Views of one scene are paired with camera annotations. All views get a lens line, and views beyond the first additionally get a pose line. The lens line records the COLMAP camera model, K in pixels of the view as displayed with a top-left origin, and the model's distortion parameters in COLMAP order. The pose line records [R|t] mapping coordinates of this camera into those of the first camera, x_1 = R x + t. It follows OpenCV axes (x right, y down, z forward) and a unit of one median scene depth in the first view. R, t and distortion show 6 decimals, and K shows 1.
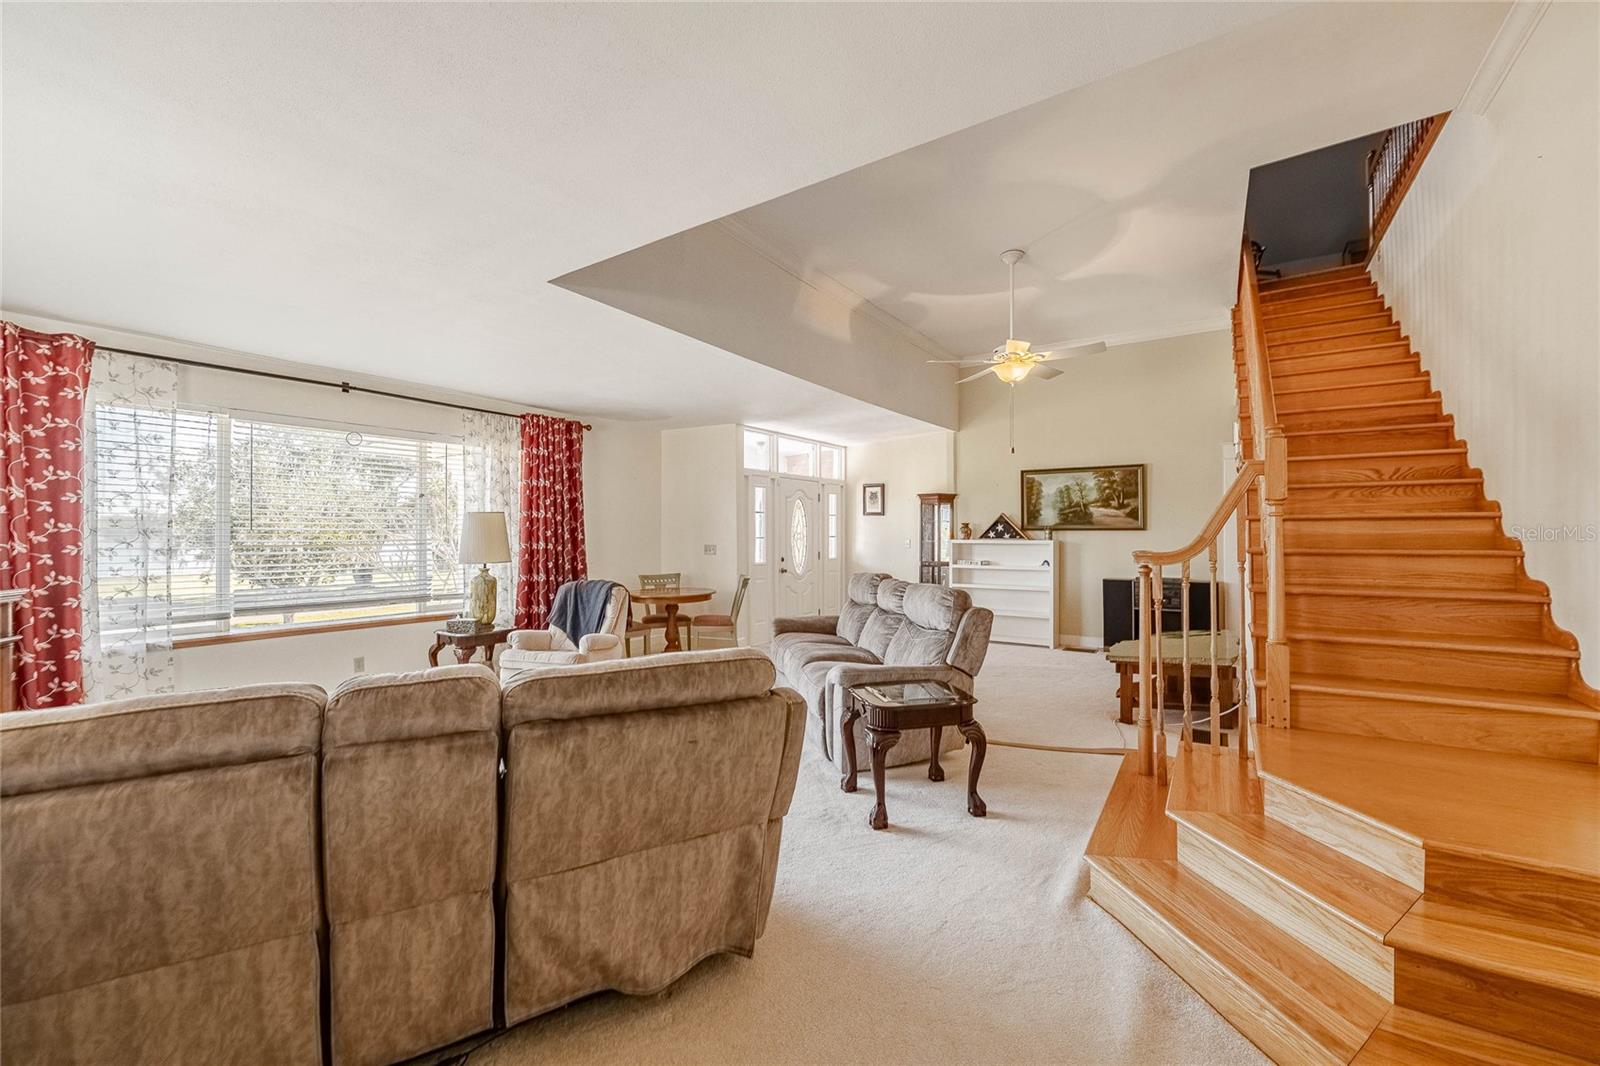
lens RADIAL K [[639.5, 0, 801.8], [0, 639.5, 535.2], [0, 0, 1]] dist [-0.021139, -0.000088]
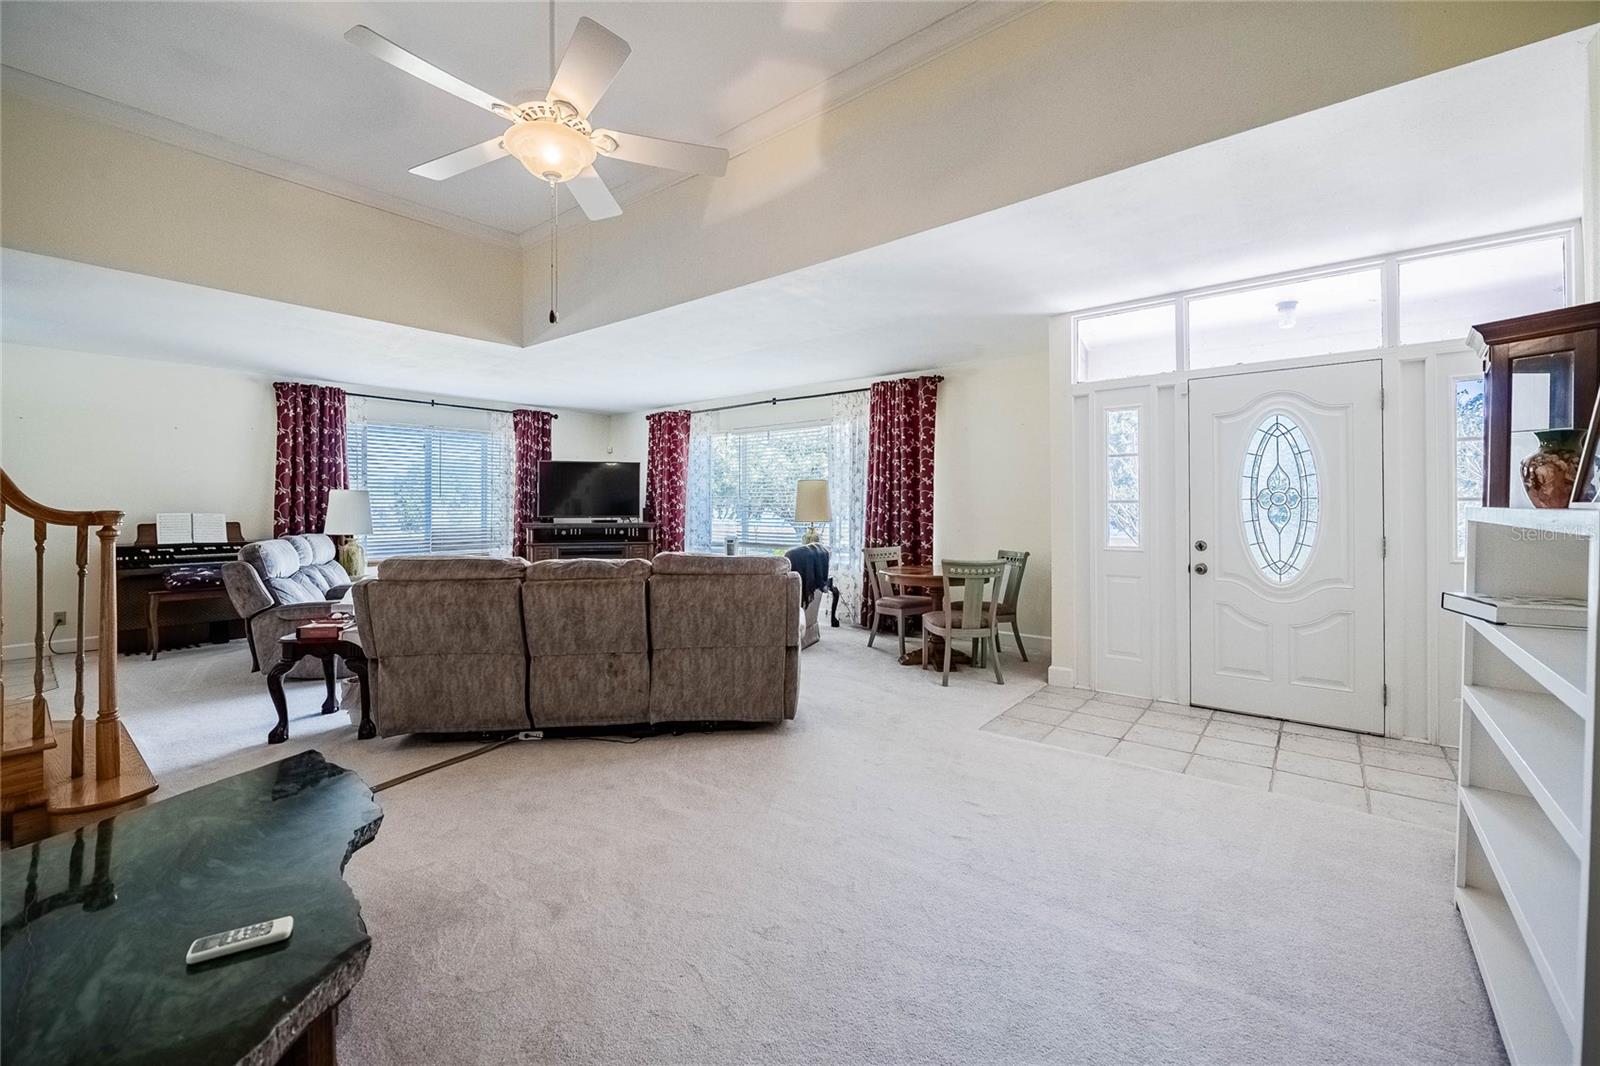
lens RADIAL K [[639.5, 0, 828.4], [0, 639.5, 517.8], [0, 0, 1]] dist [-0.021139, -0.000088]
pose [[-0.078181, 0.024760, -0.996632, 0.498405], [0.004328, 0.999691, 0.024496, 0.003677], [0.996930, -0.002399, -0.078264, 0.790330]]
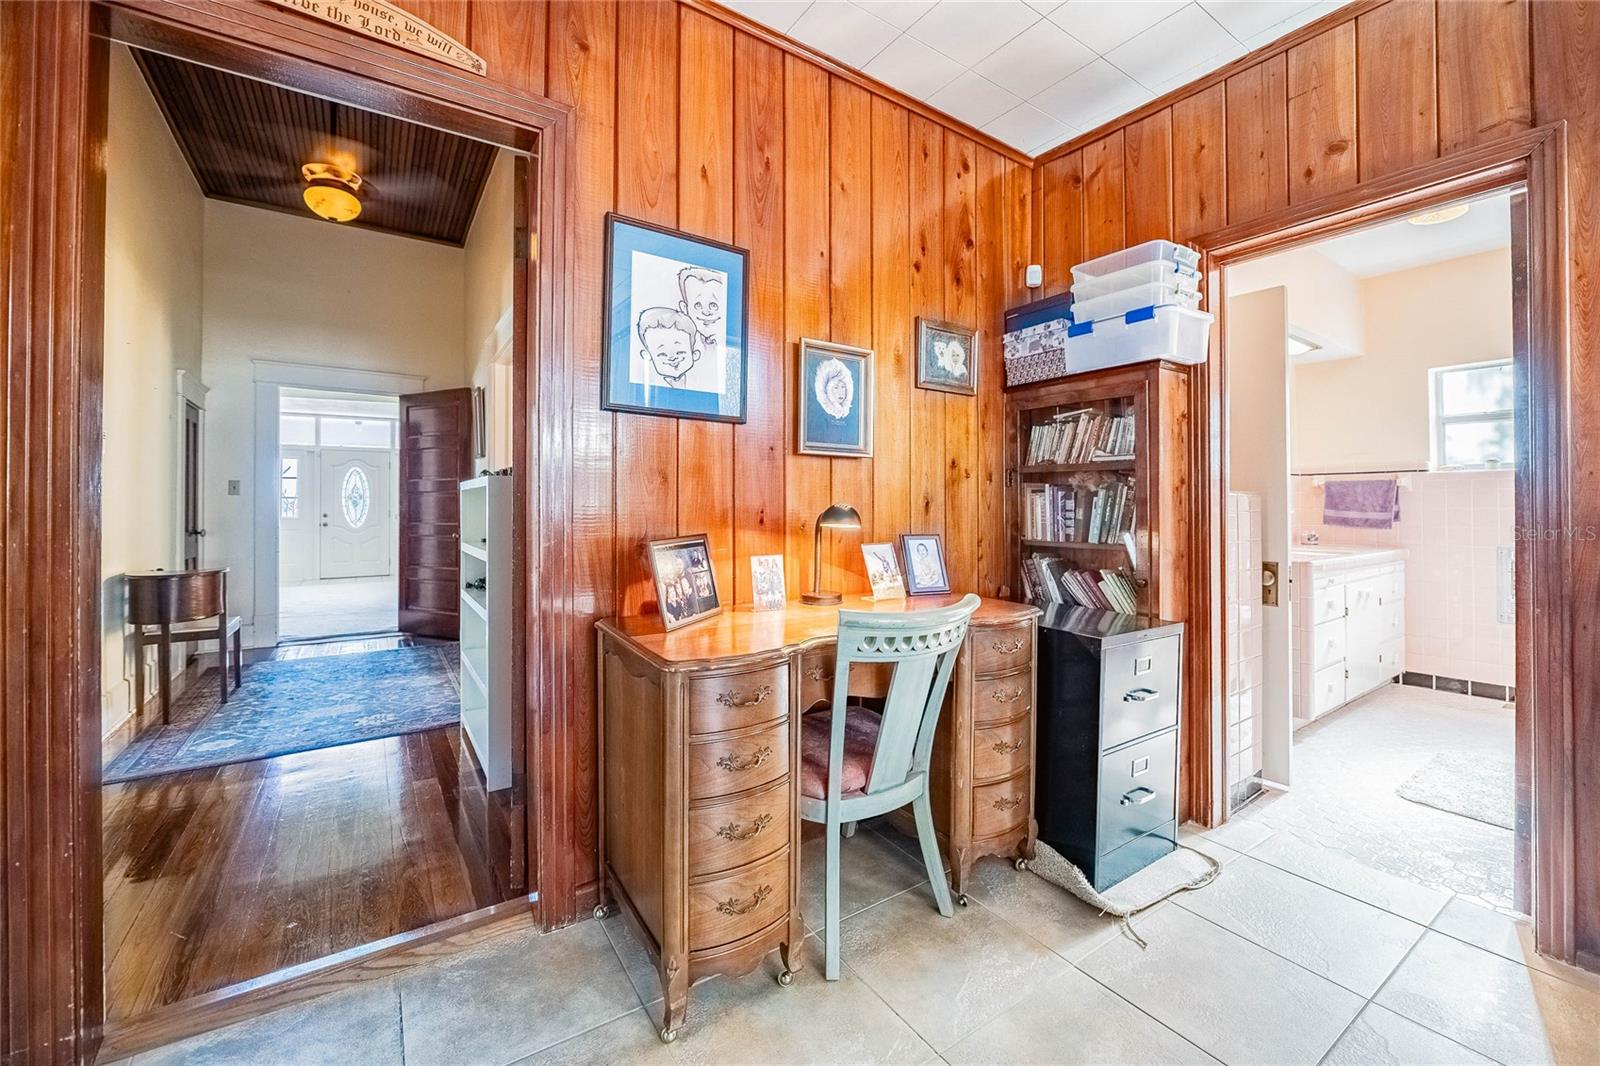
lens RADIAL K [[639.5, 0, 799.9], [0, 639.5, 525.5], [0, 0, 1]] dist [-0.021139, -0.000088]
pose [[0.921942, 0.005561, -0.387289, 1.337465], [-0.004535, 0.999983, 0.003563, 0.051009], [0.387303, -0.001529, 0.921951, 0.247810]]
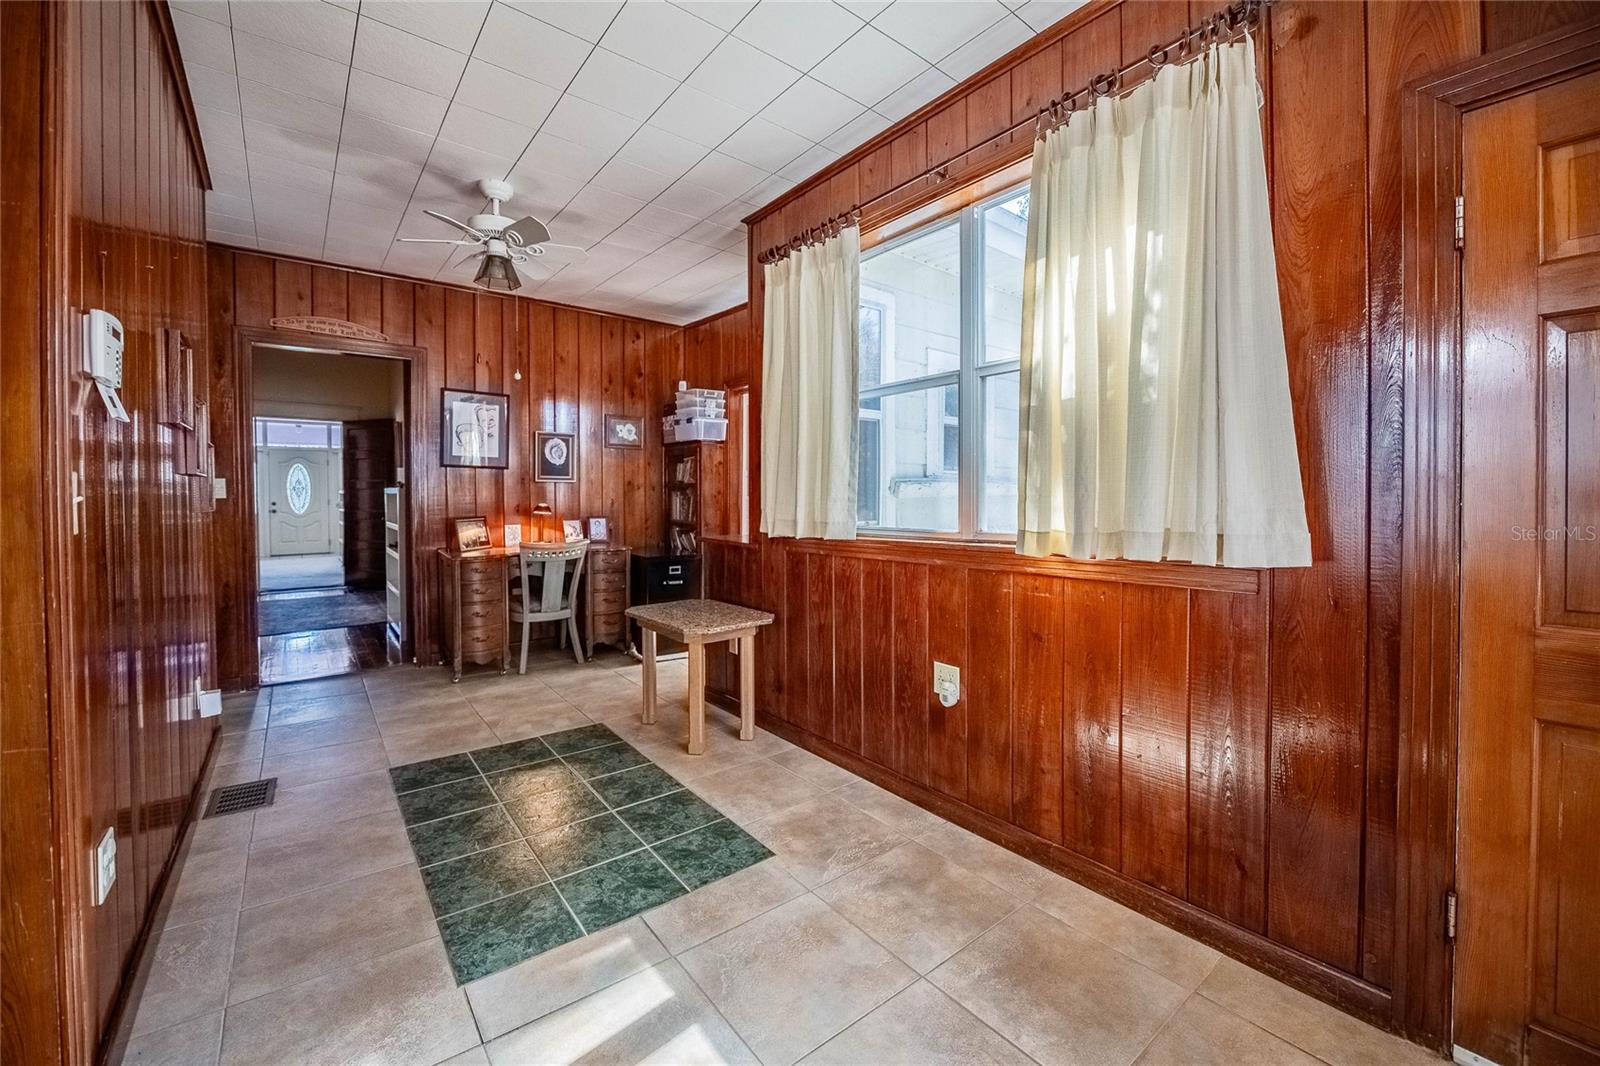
lens RADIAL K [[639.5, 0, 800.2], [0, 639.5, 527.0], [0, 0, 1]] dist [-0.021139, -0.000088]
pose [[0.949940, 0.012448, -0.312184, 1.670086], [-0.003680, 0.999583, 0.028657, 0.047167], [0.312411, -0.026074, 0.949589, -0.012197]]
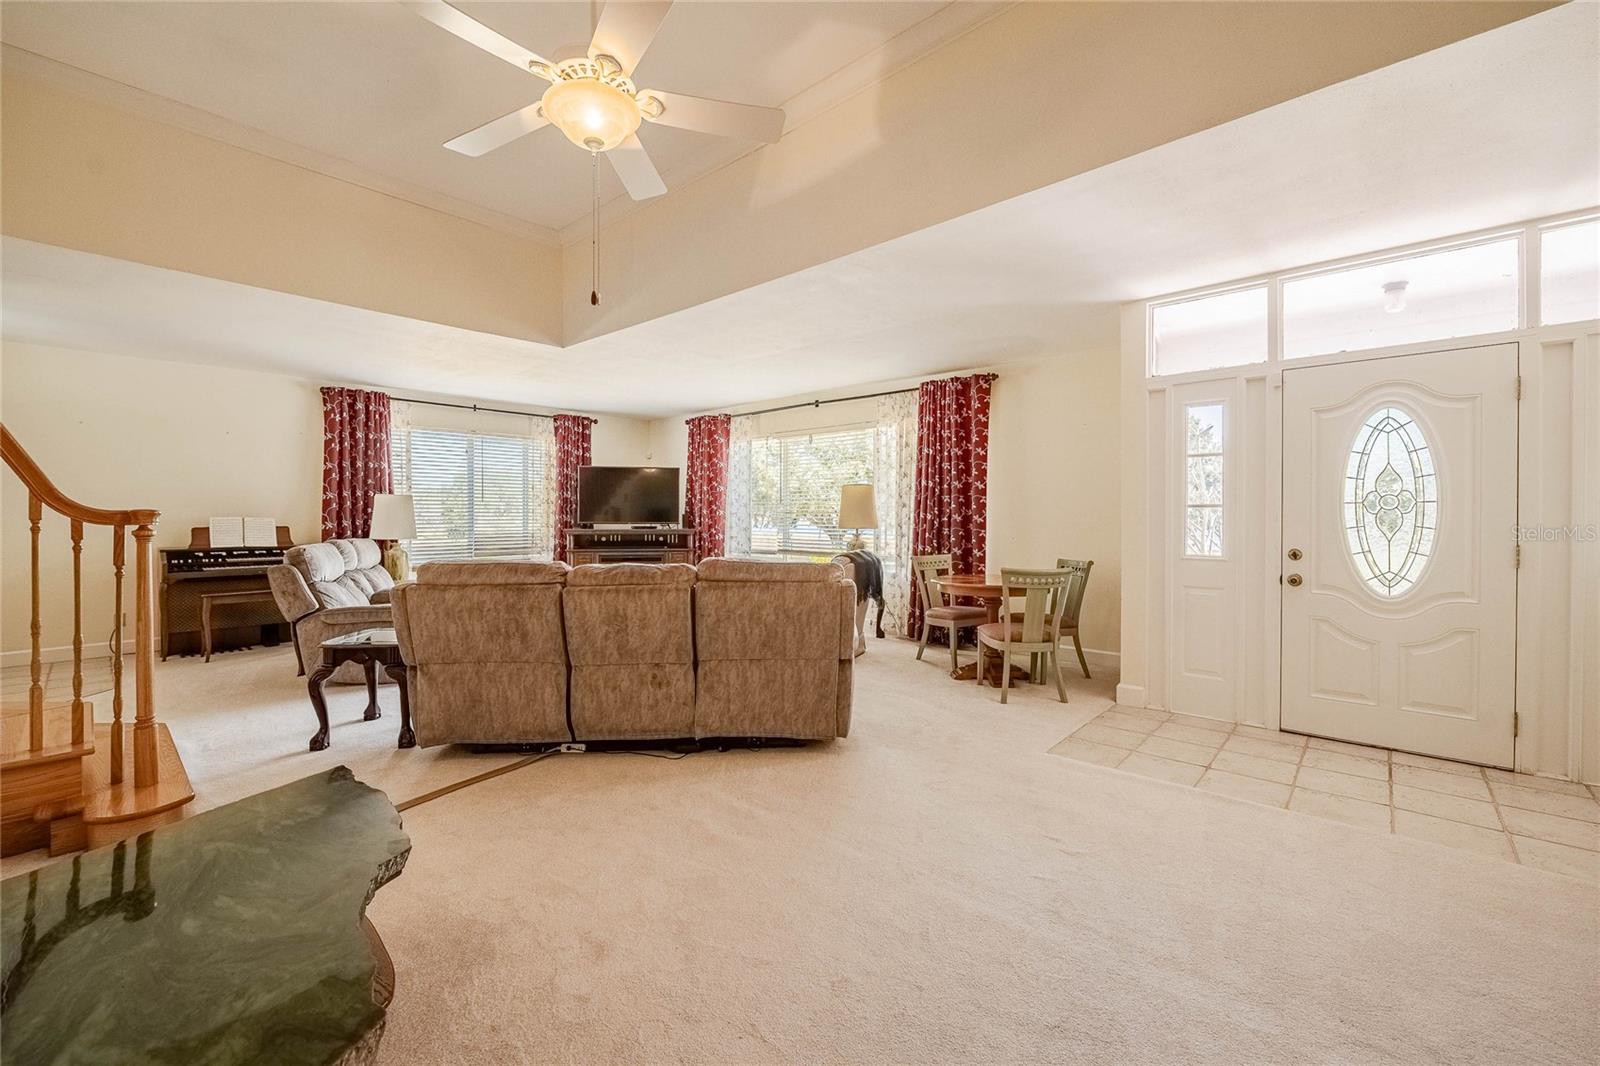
lens RADIAL K [[639.5, 0, 820.5], [0, 639.5, 537.4], [0, 0, 1]] dist [-0.021139, -0.000088]
pose [[-0.142245, 0.040081, -0.989020, 0.468784], [0.002468, 0.999191, 0.040138, 0.008156], [0.989828, 0.003269, -0.142229, 0.773150]]
